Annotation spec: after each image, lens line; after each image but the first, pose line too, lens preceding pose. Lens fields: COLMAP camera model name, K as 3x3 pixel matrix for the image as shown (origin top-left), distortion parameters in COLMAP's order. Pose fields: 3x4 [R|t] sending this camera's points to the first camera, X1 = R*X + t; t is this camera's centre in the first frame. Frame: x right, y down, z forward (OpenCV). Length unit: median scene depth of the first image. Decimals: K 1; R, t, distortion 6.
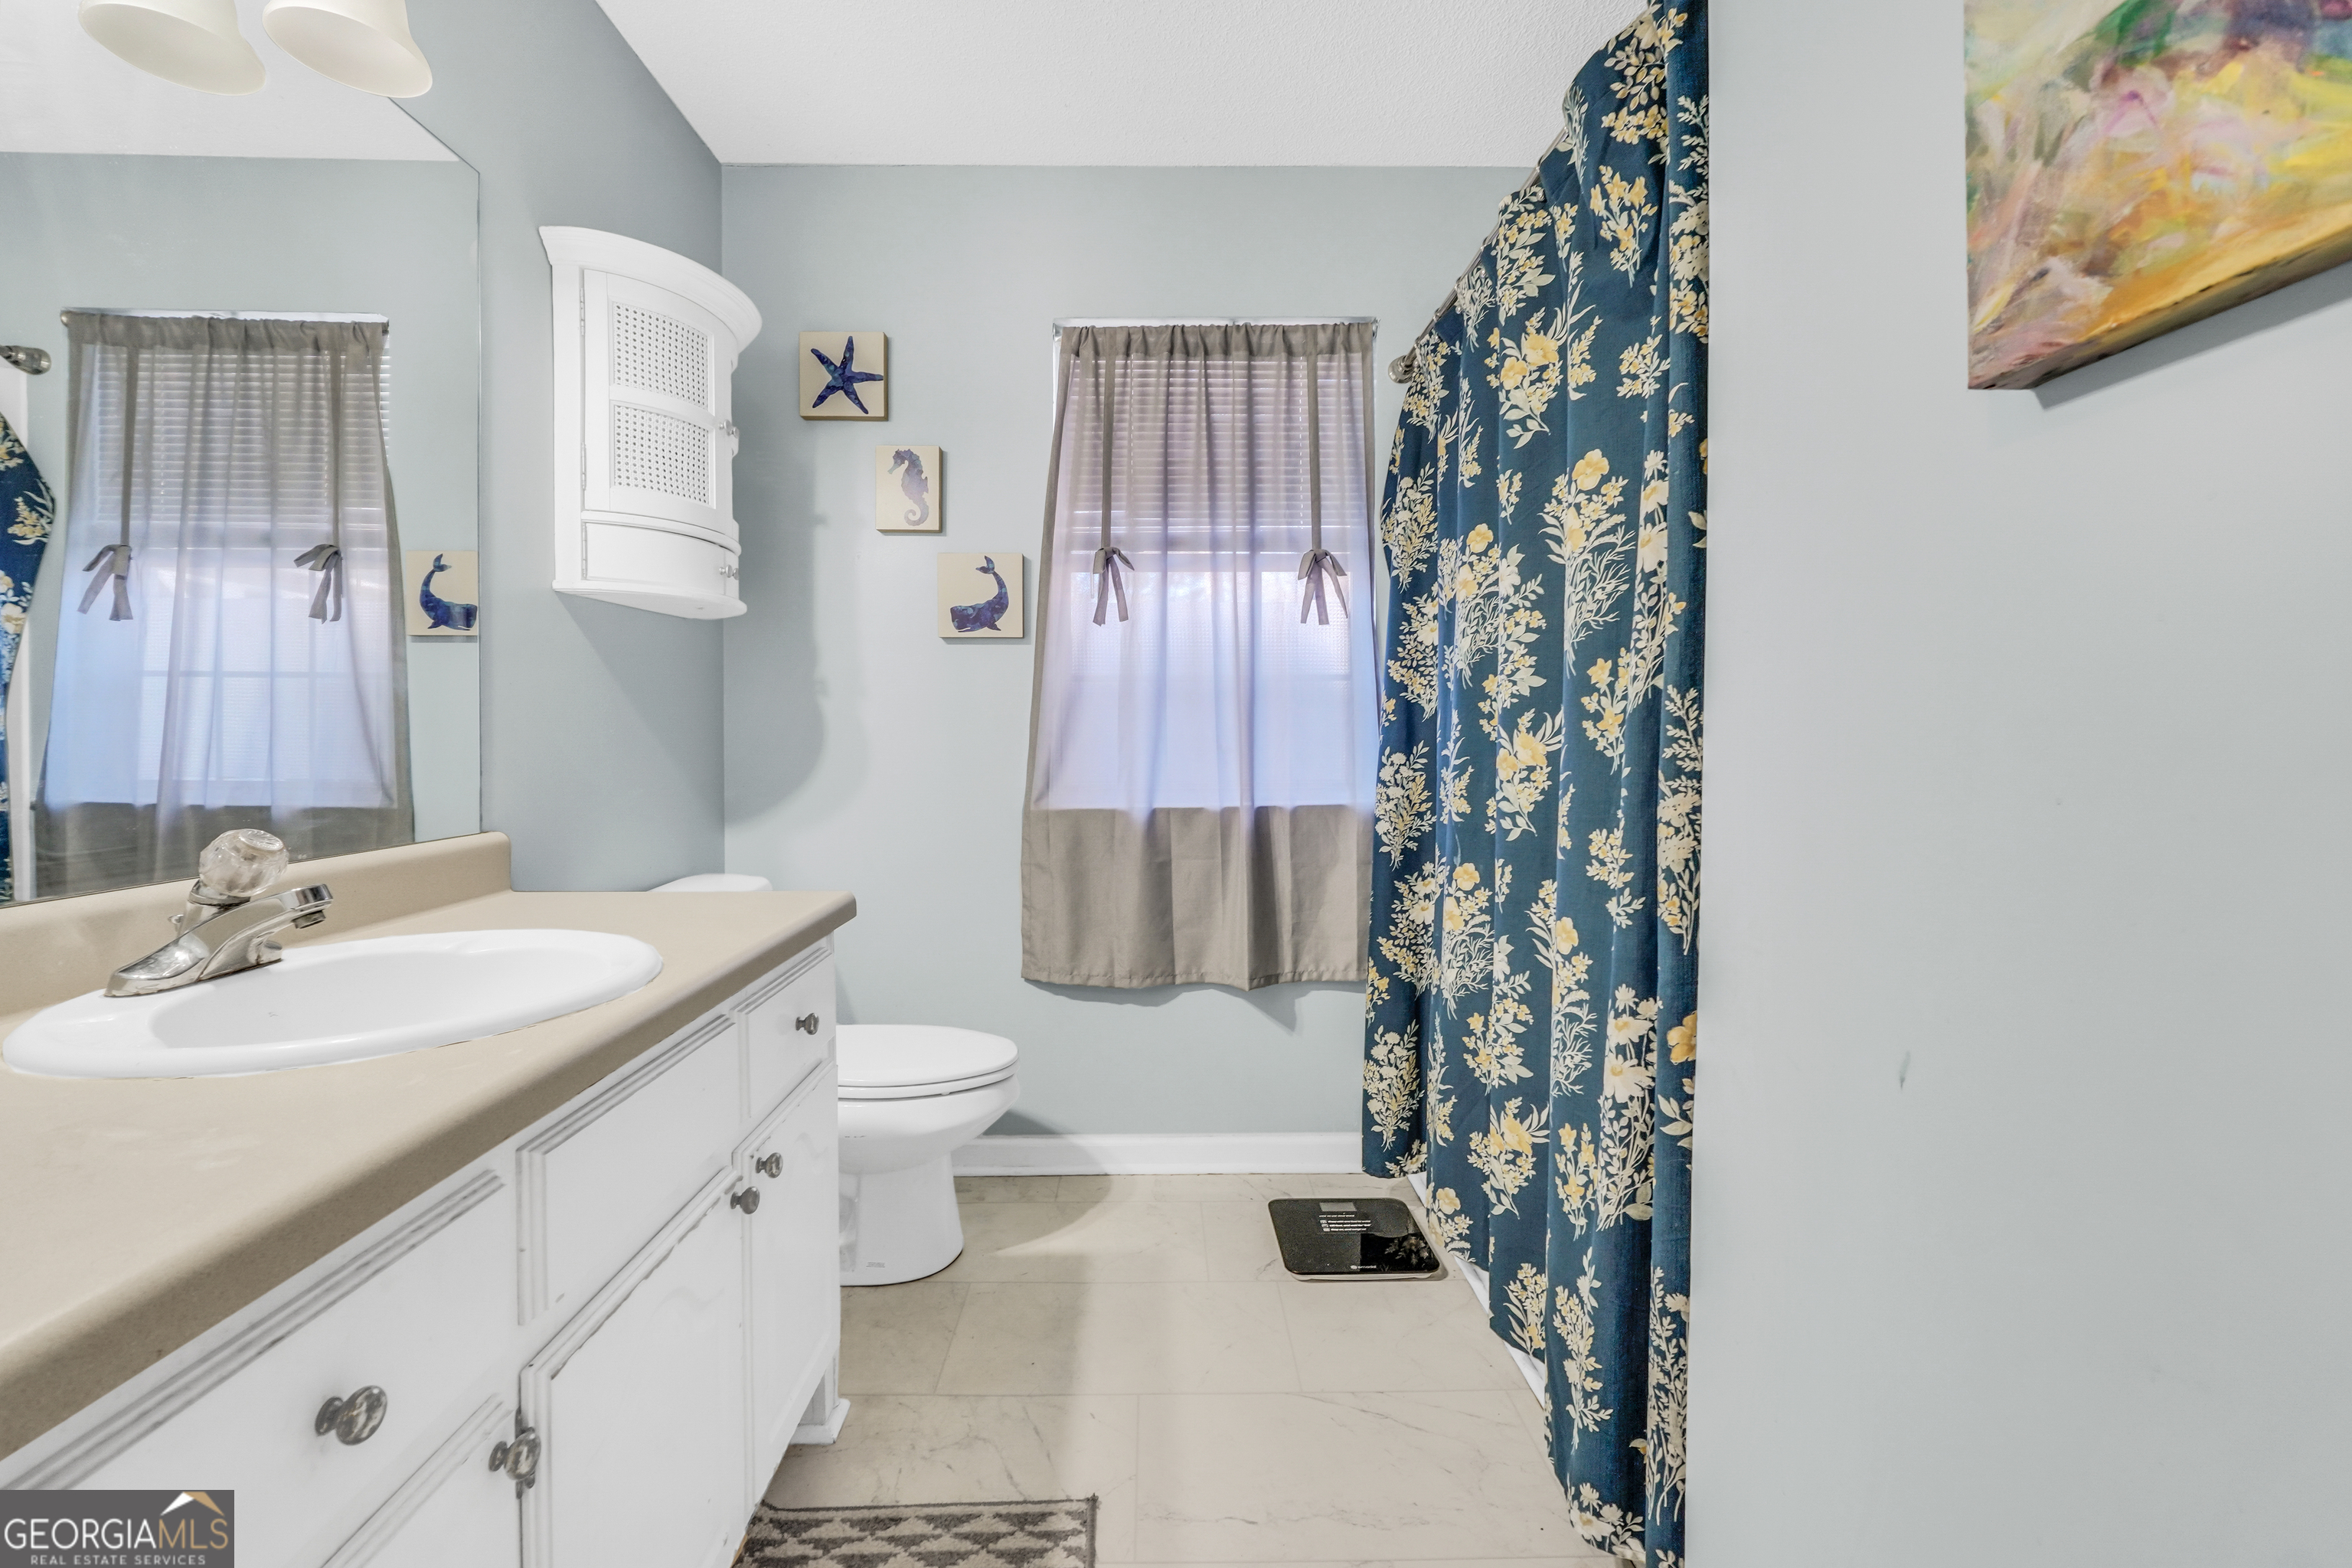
lens RADIAL K [[964.1, 0, 1168.5], [0, 964.1, 697.6], [0, 0, 1]] dist [-0.017940, 0.000545]
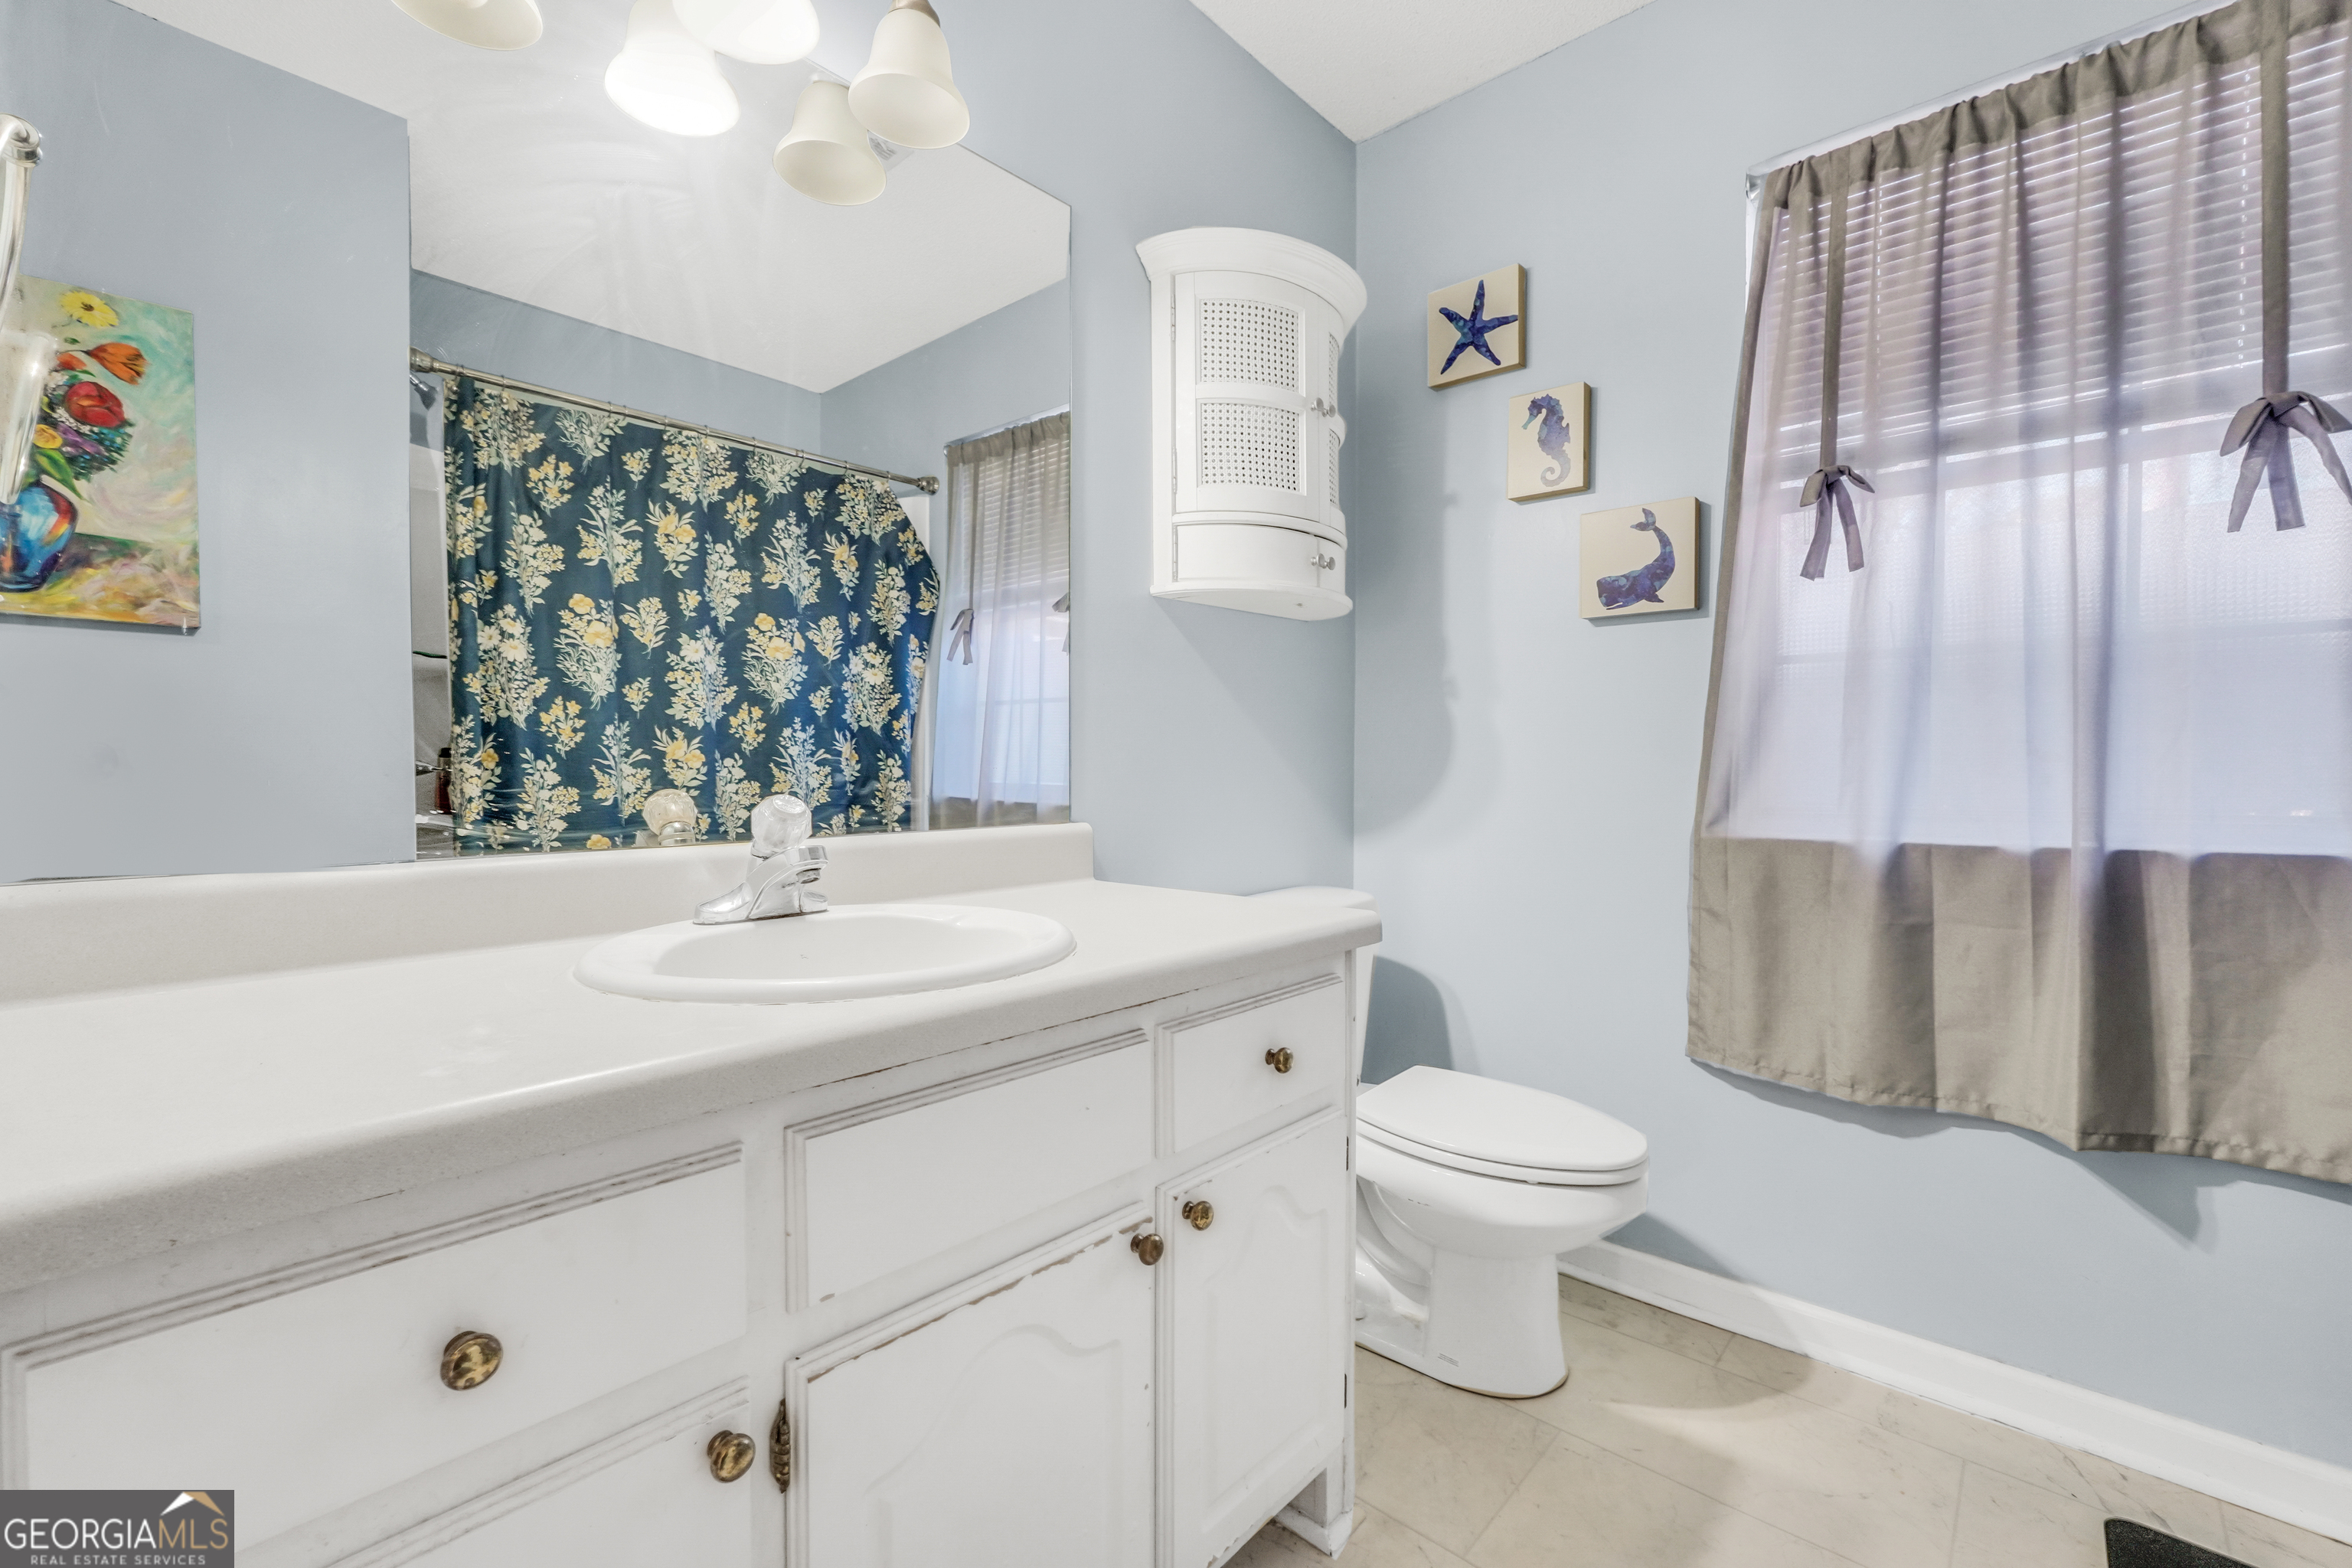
lens RADIAL K [[996.0, 0, 1166.8], [0, 996.0, 764.7], [0, 0, 1]] dist [-0.020320, 0.007543]
pose [[0.737723, 0.003440, -0.675095, 0.070135], [0.023087, 0.999274, 0.030321, 0.027854], [0.674709, -0.037954, 0.737107, 0.154366]]
